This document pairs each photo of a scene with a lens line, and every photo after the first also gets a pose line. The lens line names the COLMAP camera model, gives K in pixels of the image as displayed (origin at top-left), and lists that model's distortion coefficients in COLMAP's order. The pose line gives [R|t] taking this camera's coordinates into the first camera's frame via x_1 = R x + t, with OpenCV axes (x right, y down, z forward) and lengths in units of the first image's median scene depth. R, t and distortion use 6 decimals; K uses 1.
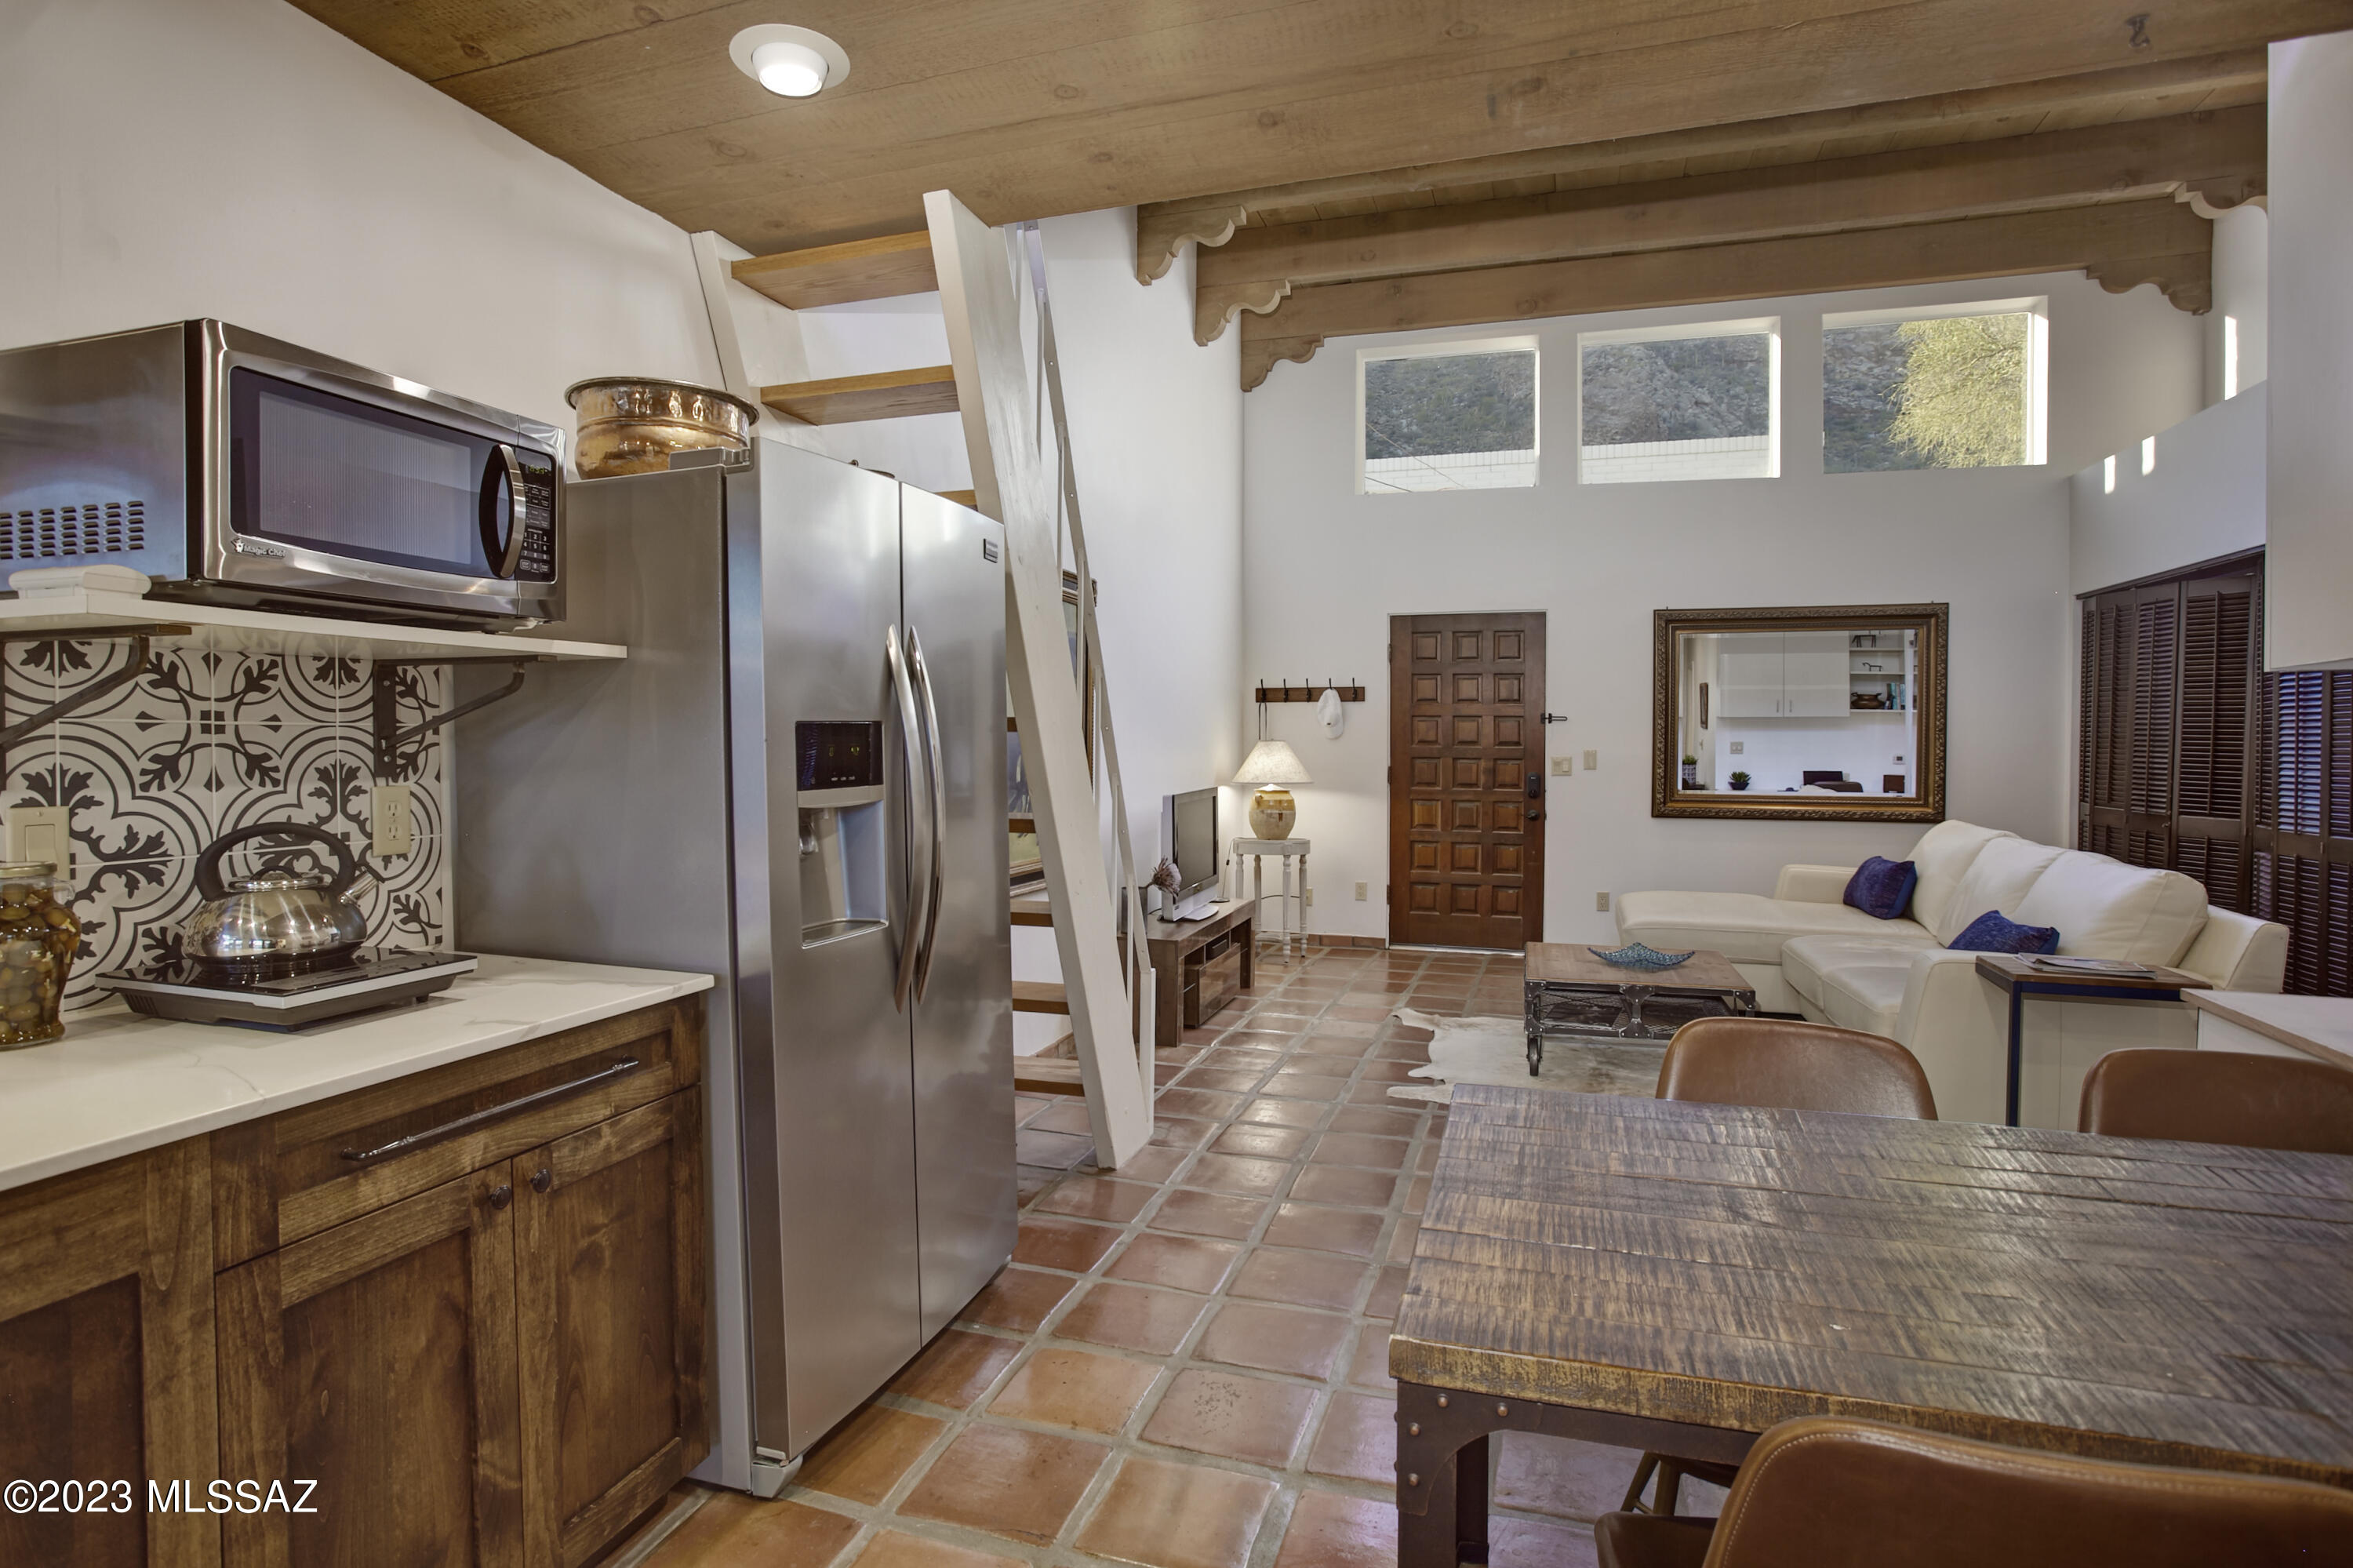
lens RADIAL K [[1231.5, 0, 1176.5], [0, 1231.5, 784.0], [0, 0, 1]] dist [-0.060435, 0.033791]
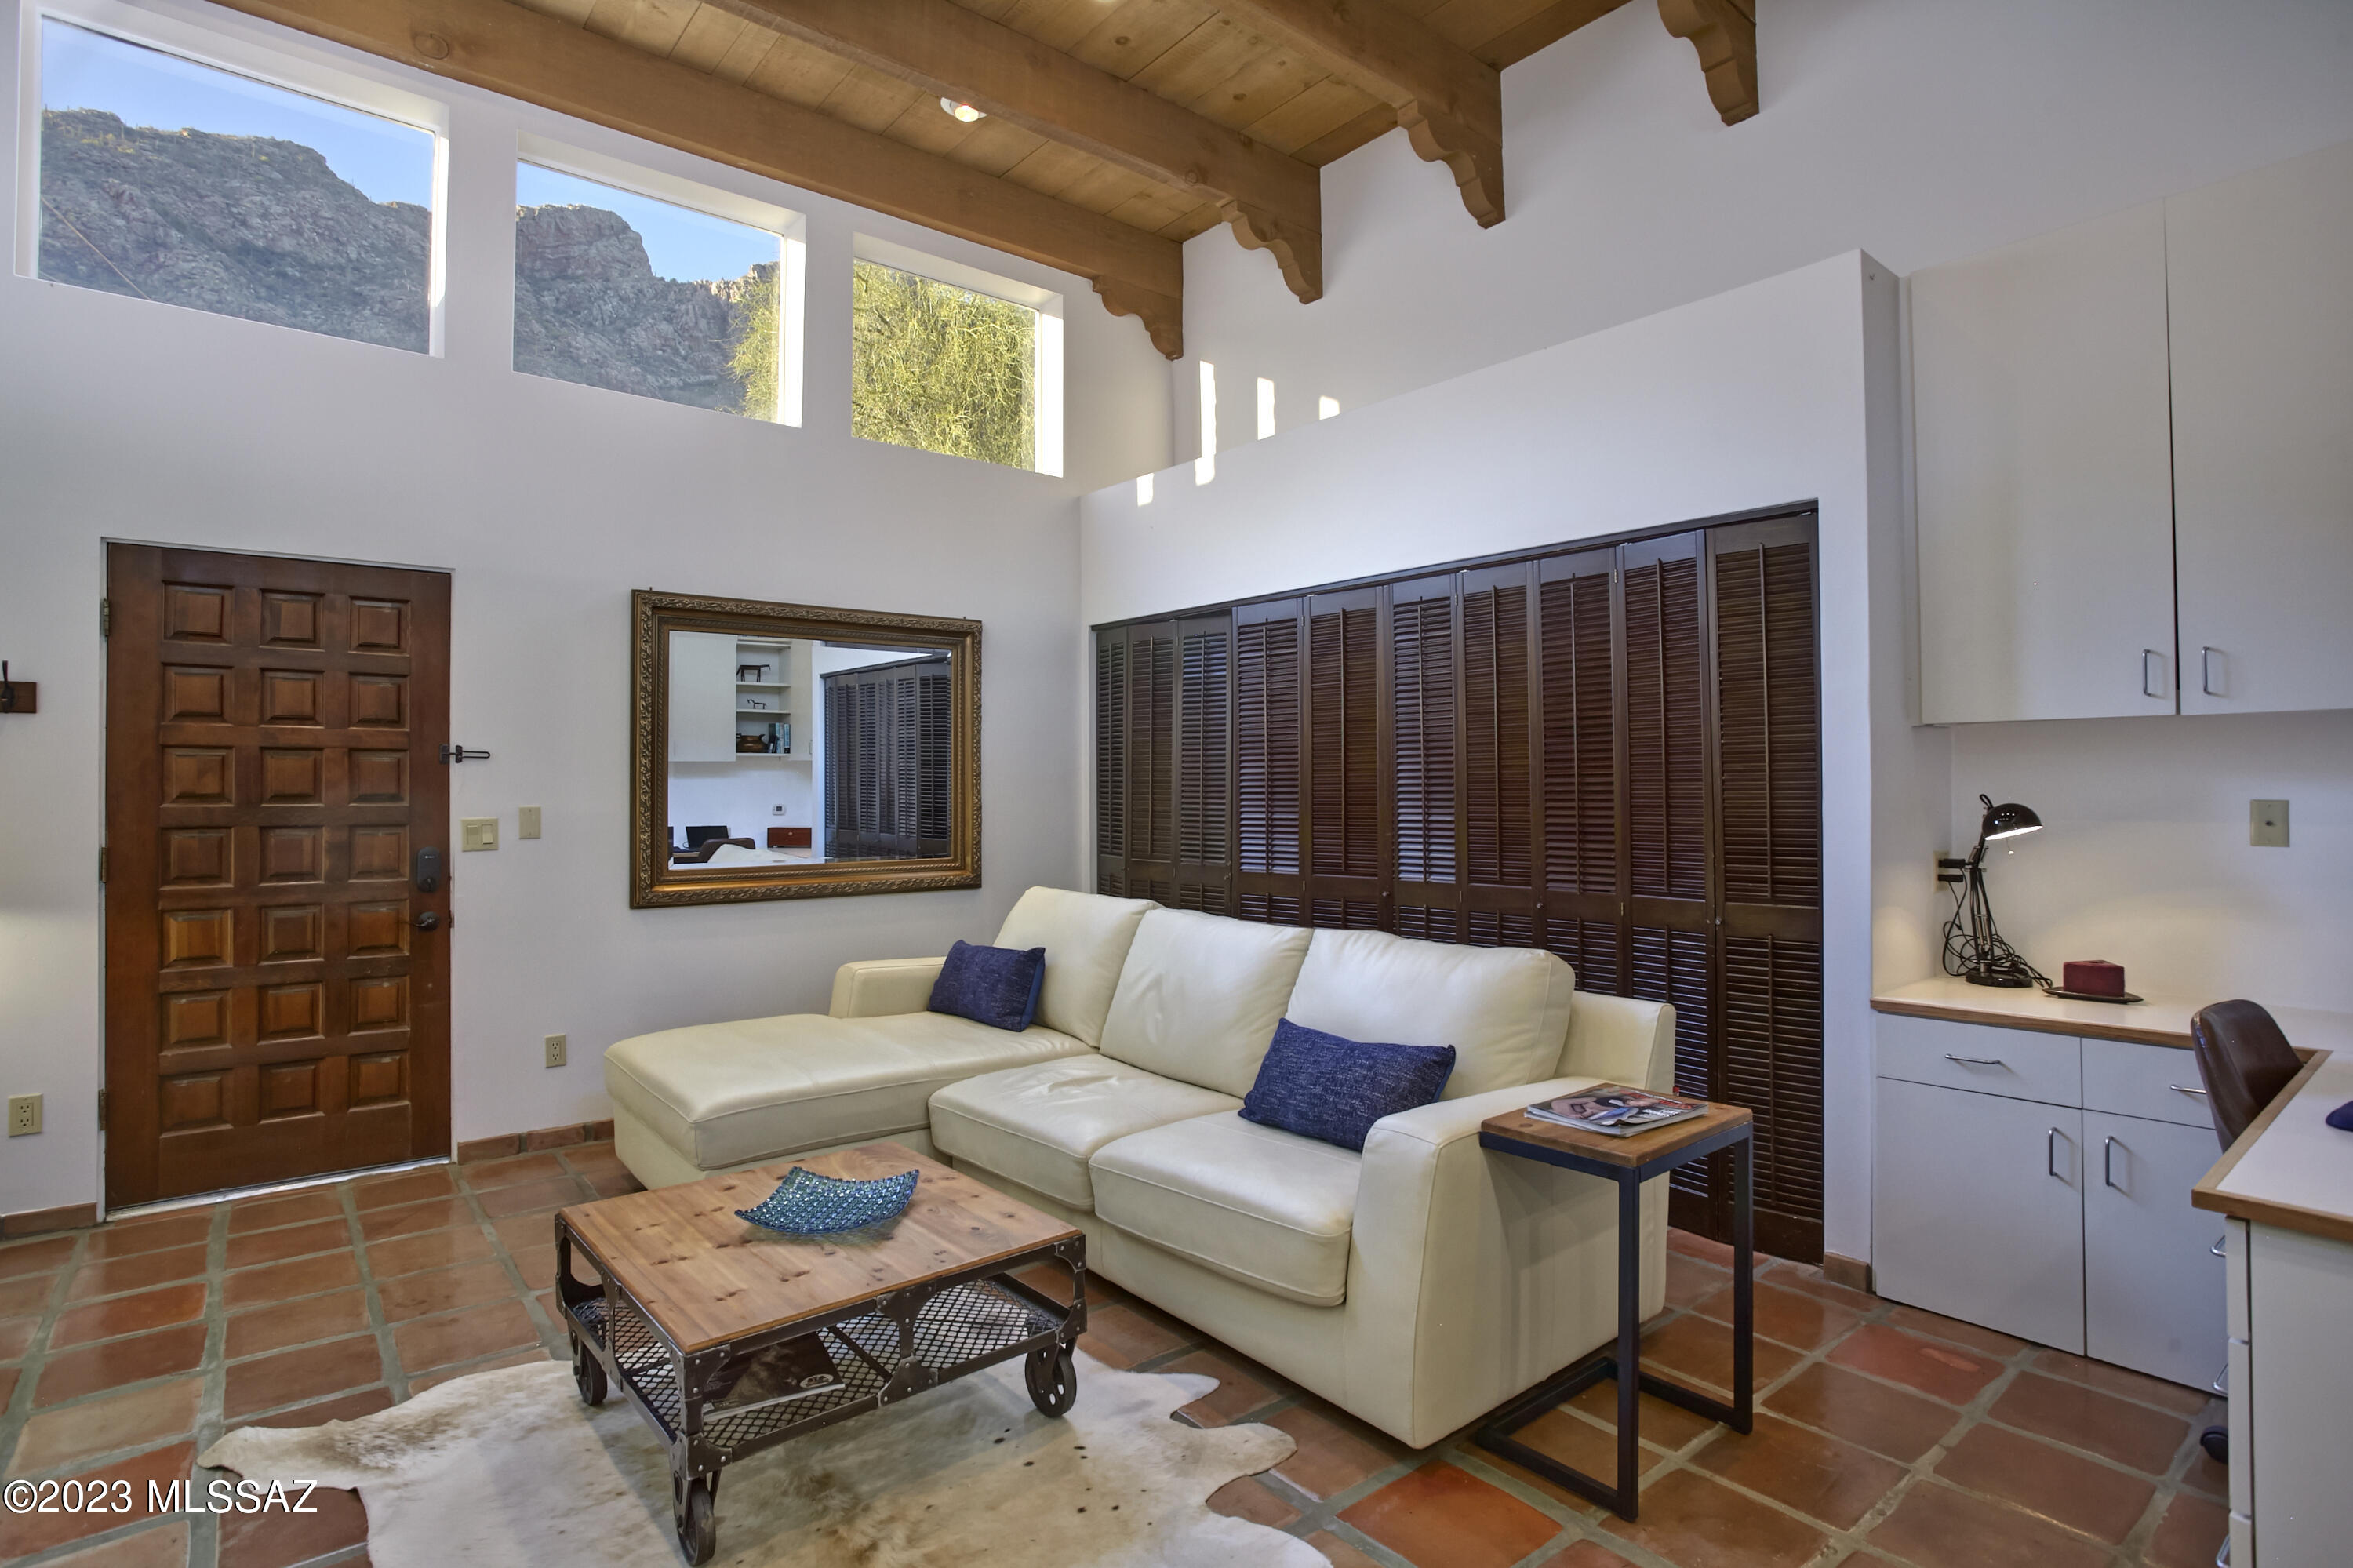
lens RADIAL K [[1231.5, 0, 1176.5], [0, 1231.5, 784.0], [0, 0, 1]] dist [-0.060435, 0.033791]
pose [[0.559345, -0.002995, 0.828929, 0.016280], [0.036803, 0.999097, -0.021224, -0.014321], [-0.828117, 0.042378, 0.558951, 0.386174]]
